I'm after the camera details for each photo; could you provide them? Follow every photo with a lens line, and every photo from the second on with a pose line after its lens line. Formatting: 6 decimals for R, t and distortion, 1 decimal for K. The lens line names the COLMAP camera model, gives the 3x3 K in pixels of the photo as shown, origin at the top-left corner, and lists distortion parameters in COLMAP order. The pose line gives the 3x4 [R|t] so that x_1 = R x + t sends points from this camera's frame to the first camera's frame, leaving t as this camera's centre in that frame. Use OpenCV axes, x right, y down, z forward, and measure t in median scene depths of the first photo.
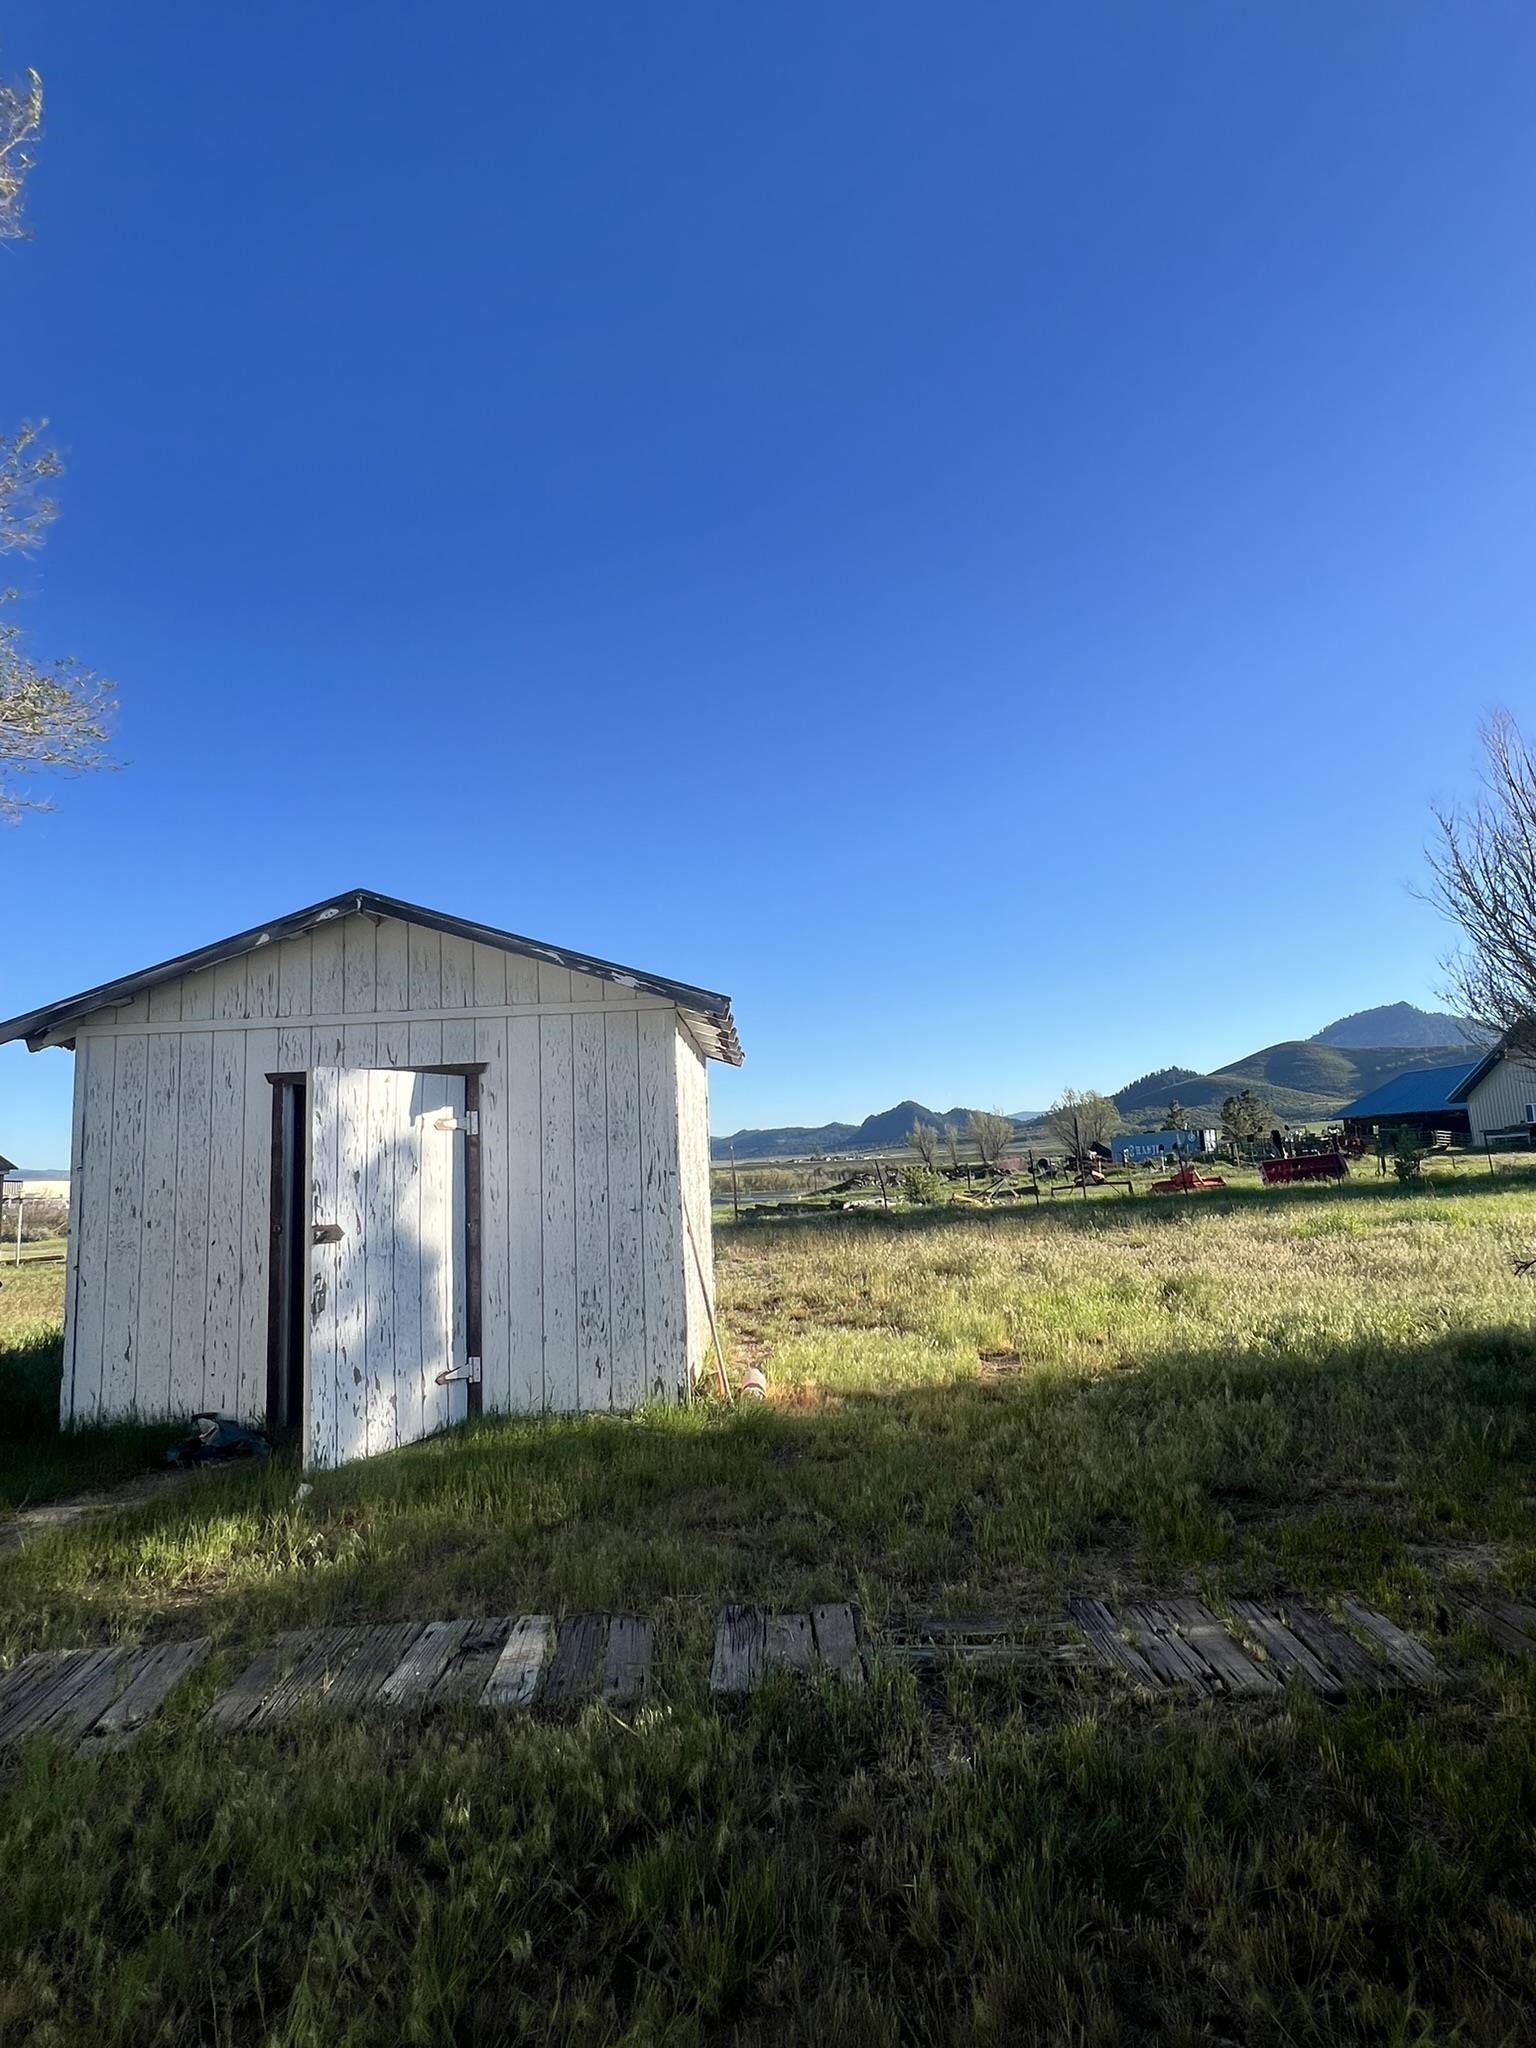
lens RADIAL K [[1049.9, 0, 772.5], [0, 1049.9, 1013.6], [0, 0, 1]] dist [-0.005098, 0.001851]
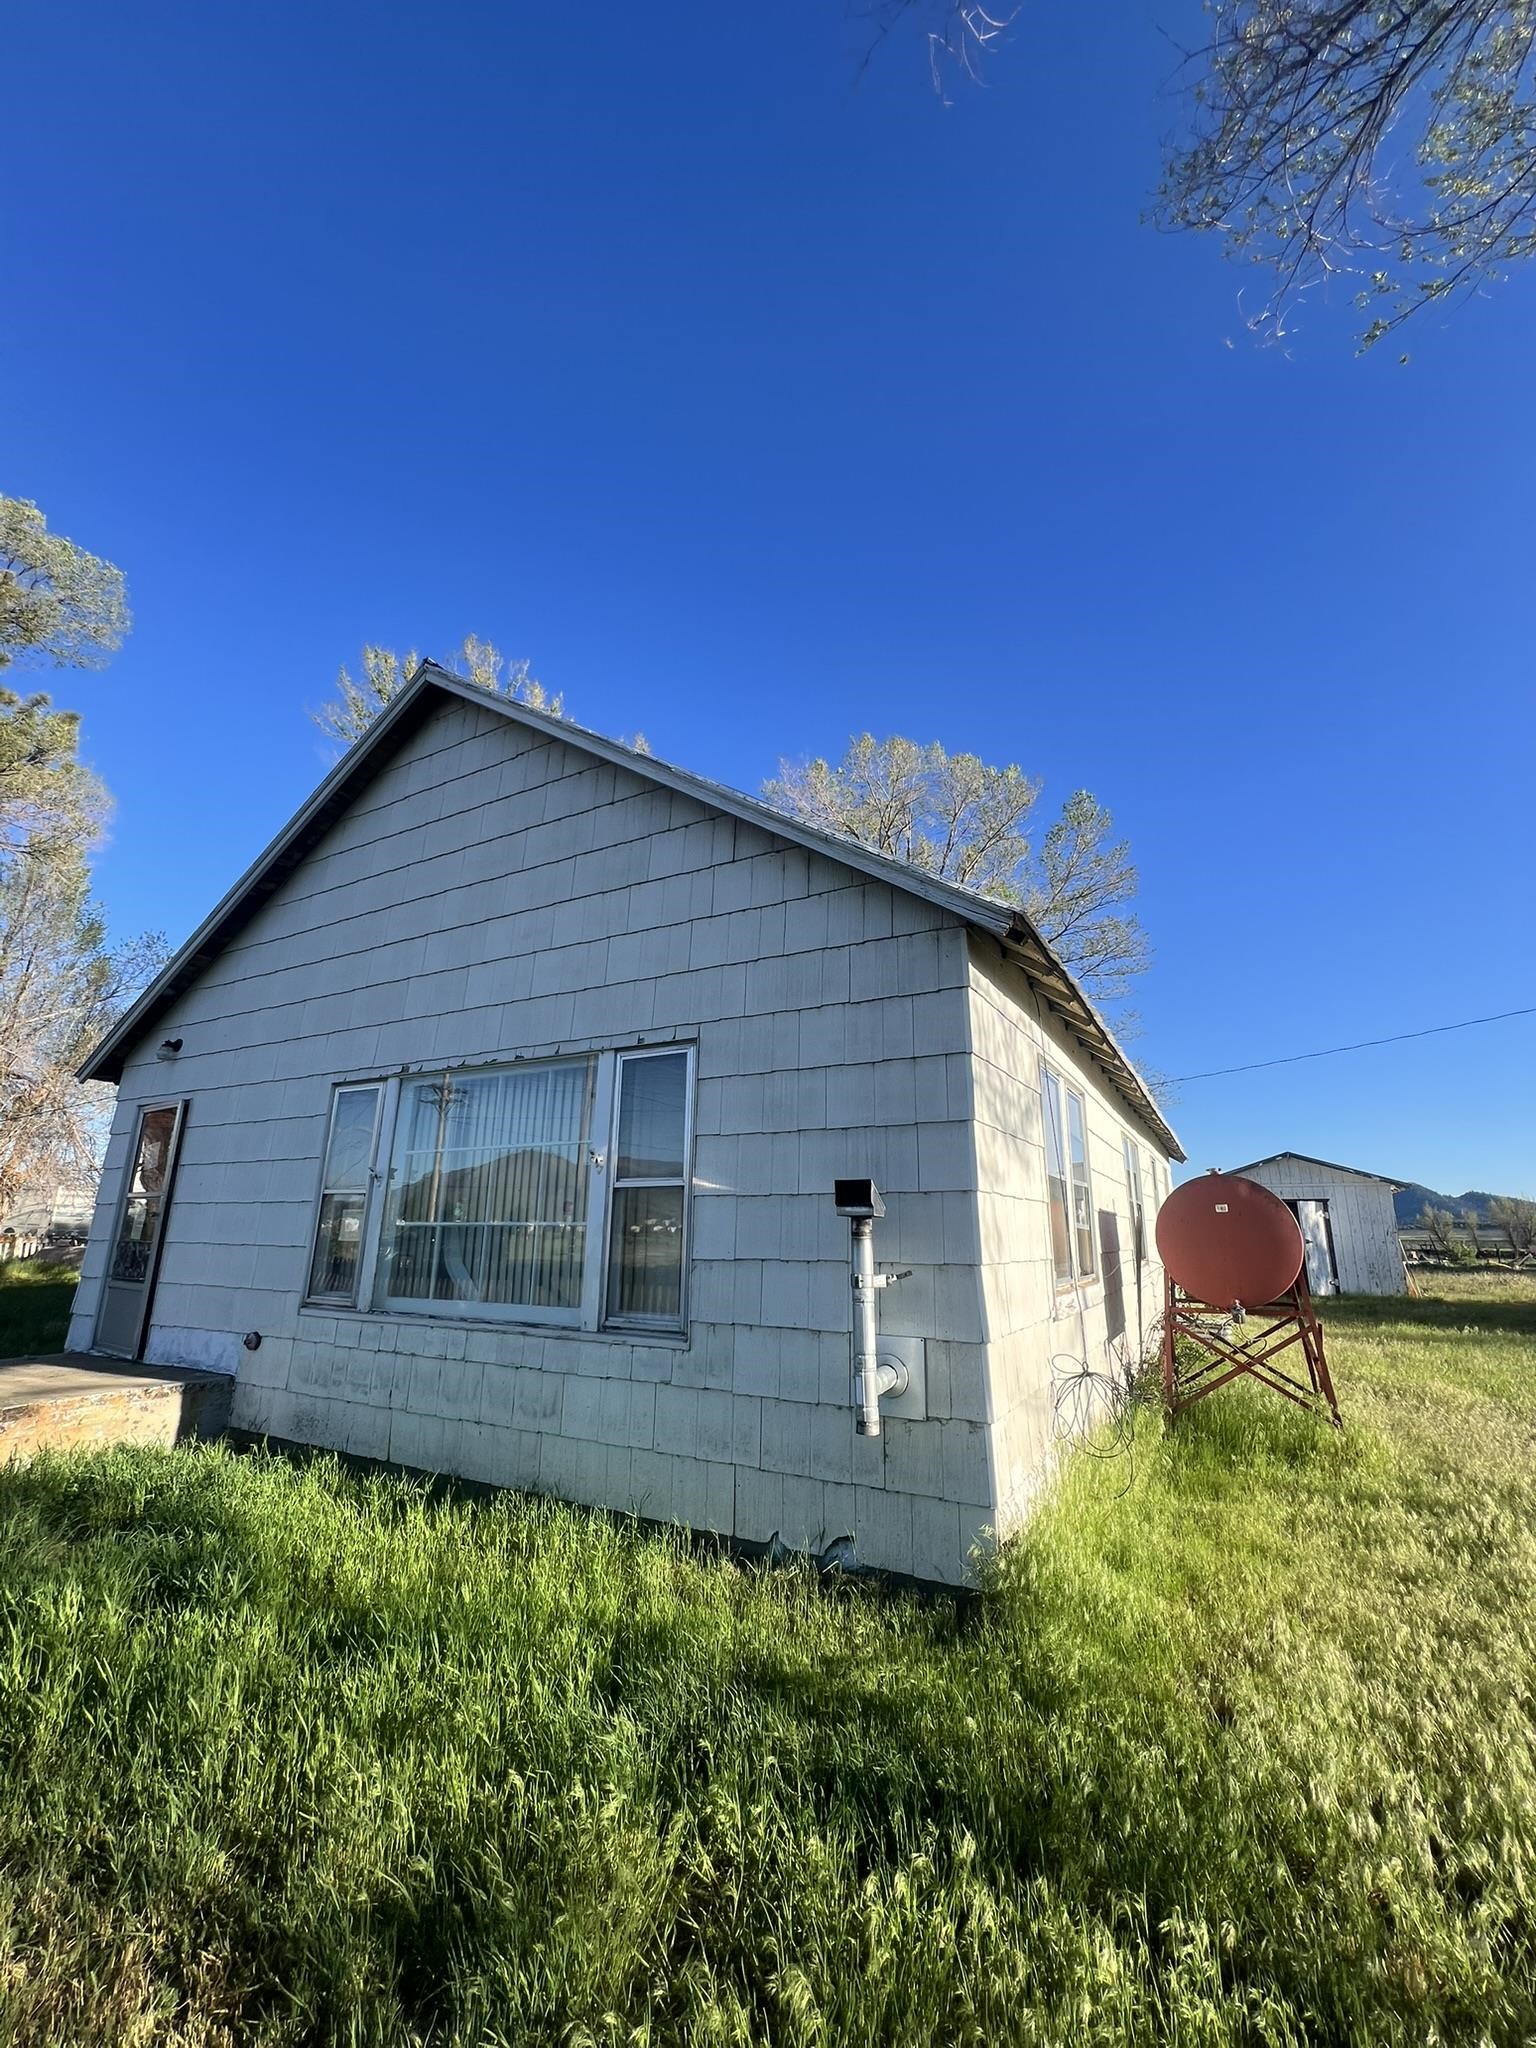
lens RADIAL K [[815.0, 0, 774.2], [0, 815.0, 1026.7], [0, 0, 1]] dist [-0.002871, 0.001011]
pose [[0.863854, -0.054738, -0.500759, -0.602652], [0.009503, 0.995673, -0.092444, -0.380958], [0.503652, 0.075099, 0.860636, -3.063696]]
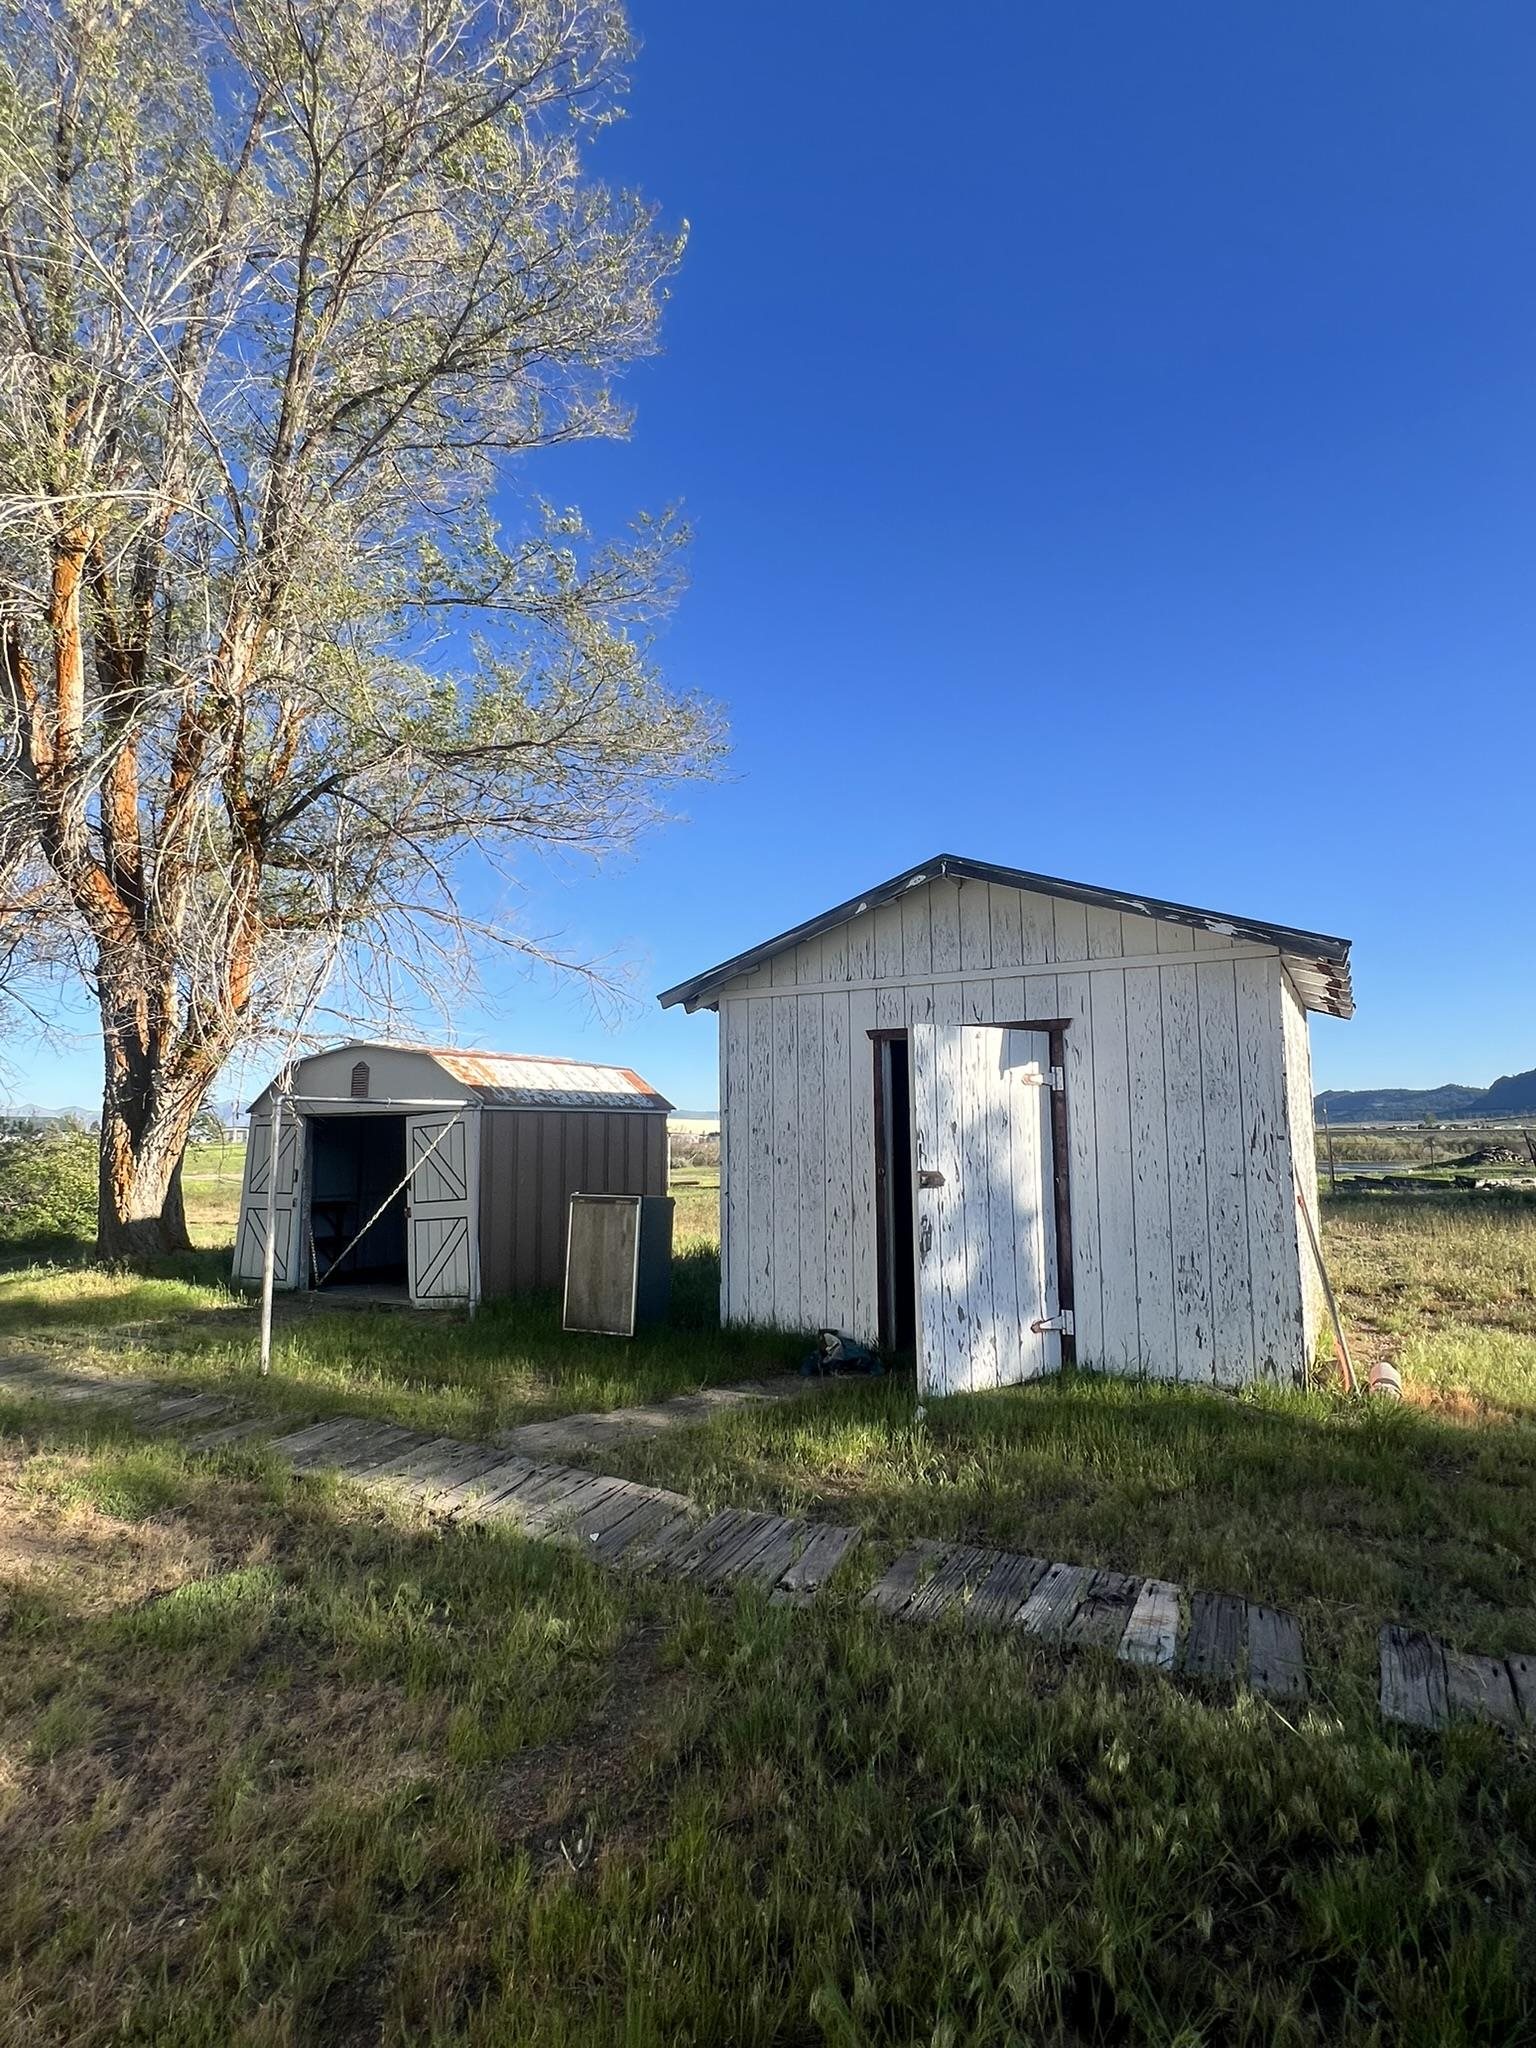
lens RADIAL K [[1049.9, 0, 768.4], [0, 1049.9, 1012.2], [0, 0, 1]] dist [-0.005098, 0.001851]
pose [[0.869052, -0.013987, -0.494522, -0.036101], [0.034298, 0.998899, 0.032020, -0.000771], [0.493530, -0.044789, 0.868575, -0.005650]]
